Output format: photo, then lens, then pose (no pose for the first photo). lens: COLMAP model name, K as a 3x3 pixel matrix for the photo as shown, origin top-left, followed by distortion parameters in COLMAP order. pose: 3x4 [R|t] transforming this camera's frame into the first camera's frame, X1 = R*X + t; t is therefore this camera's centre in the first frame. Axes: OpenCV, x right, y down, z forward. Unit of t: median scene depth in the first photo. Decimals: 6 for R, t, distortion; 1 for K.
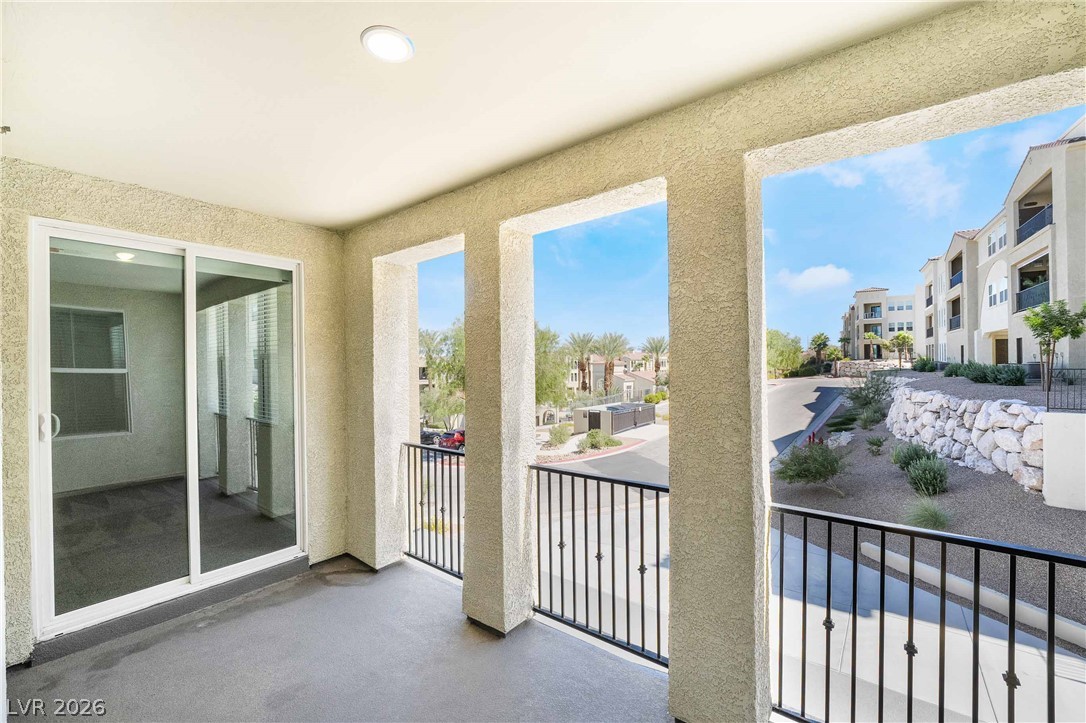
lens RADIAL K [[441.6, 0, 544.9], [0, 441.6, 366.9], [0, 0, 1]] dist [-0.026223, 0.004329]
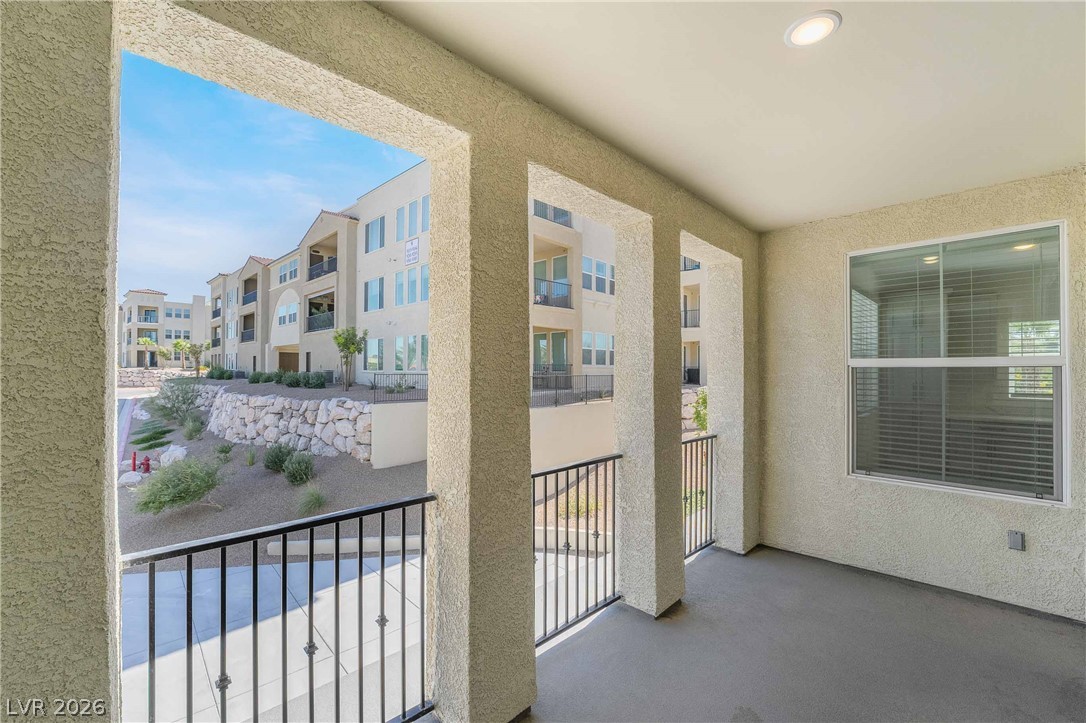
lens RADIAL K [[444.2, 0, 545.4], [0, 444.2, 363.9], [0, 0, 1]] dist [-0.024554, 0.004089]
pose [[0.139219, 0.025835, 0.989925, -0.114269], [0.002270, 0.999649, -0.026408, 0.004965], [-0.990259, 0.005924, 0.139112, 0.112615]]
